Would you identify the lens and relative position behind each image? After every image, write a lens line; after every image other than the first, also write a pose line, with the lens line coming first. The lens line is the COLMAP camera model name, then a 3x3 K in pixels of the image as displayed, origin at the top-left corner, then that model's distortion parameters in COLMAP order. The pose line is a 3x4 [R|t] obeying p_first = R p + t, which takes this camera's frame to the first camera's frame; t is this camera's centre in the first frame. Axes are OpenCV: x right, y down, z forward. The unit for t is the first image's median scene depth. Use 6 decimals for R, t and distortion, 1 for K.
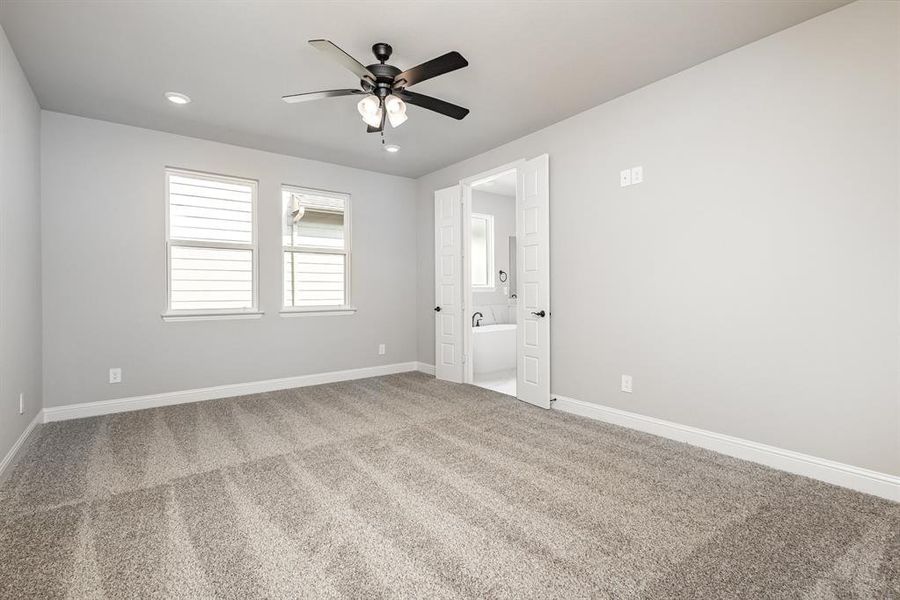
lens RADIAL K [[413.1, 0, 451.5], [0, 413.1, 293.0], [0, 0, 1]] dist [-0.000437, -0.000144]
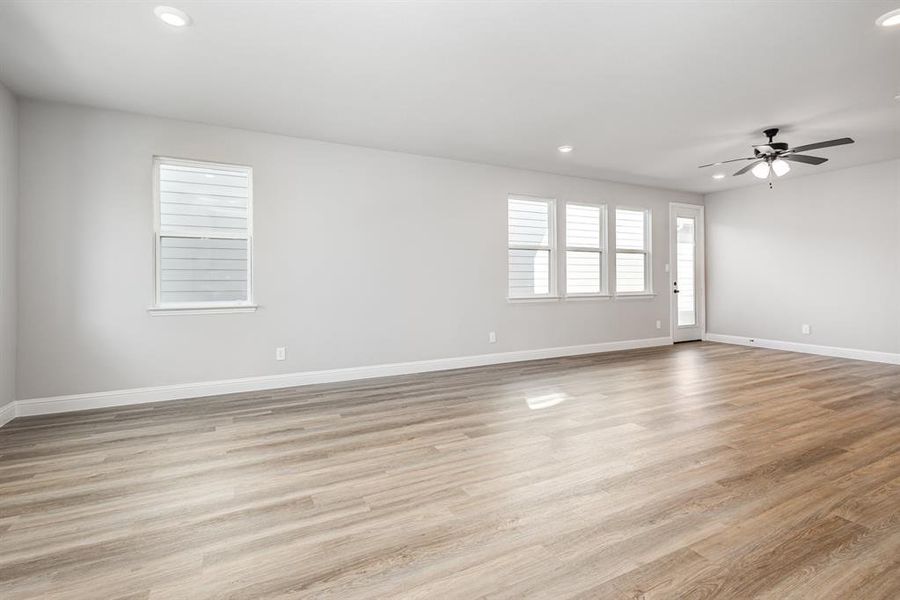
lens RADIAL K [[435.1, 0, 443.2], [0, 435.1, 286.1], [0, 0, 1]] dist [-0.019314, -0.000447]
pose [[0.980555, -0.001482, -0.196241, -0.488144], [0.003512, 0.999944, 0.010001, -0.000855], [0.196215, -0.010496, 0.980505, -0.385101]]
